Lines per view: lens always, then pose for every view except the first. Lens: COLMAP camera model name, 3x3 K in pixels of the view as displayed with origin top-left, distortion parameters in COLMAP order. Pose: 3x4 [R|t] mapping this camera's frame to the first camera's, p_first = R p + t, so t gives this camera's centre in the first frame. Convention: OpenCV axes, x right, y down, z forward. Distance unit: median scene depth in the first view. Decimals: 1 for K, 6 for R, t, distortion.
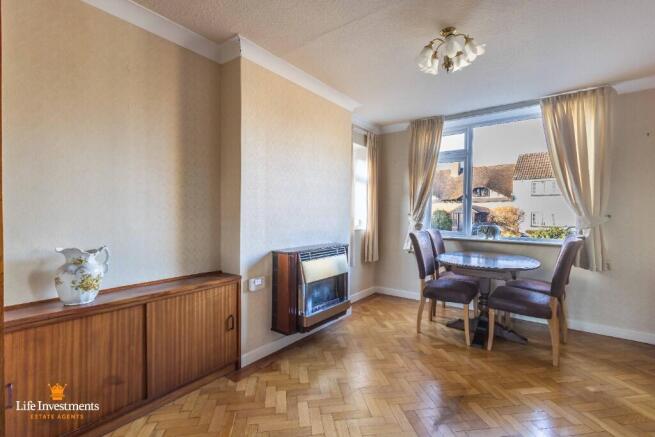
lens RADIAL K [[297.6, 0, 326.7], [0, 297.6, 217.7], [0, 0, 1]] dist [0.002452, 0.000026]
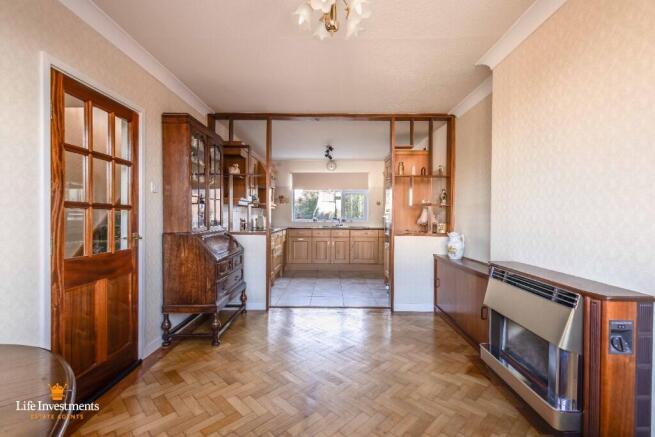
lens RADIAL K [[297.6, 0, 326.7], [0, 297.6, 217.7], [0, 0, 1]] dist [0.002452, 0.000026]
pose [[-0.805804, -0.009049, -0.592114, 0.724190], [-0.022378, 0.999634, 0.015178, -0.011982], [0.591760, 0.025481, -0.805712, 1.348318]]
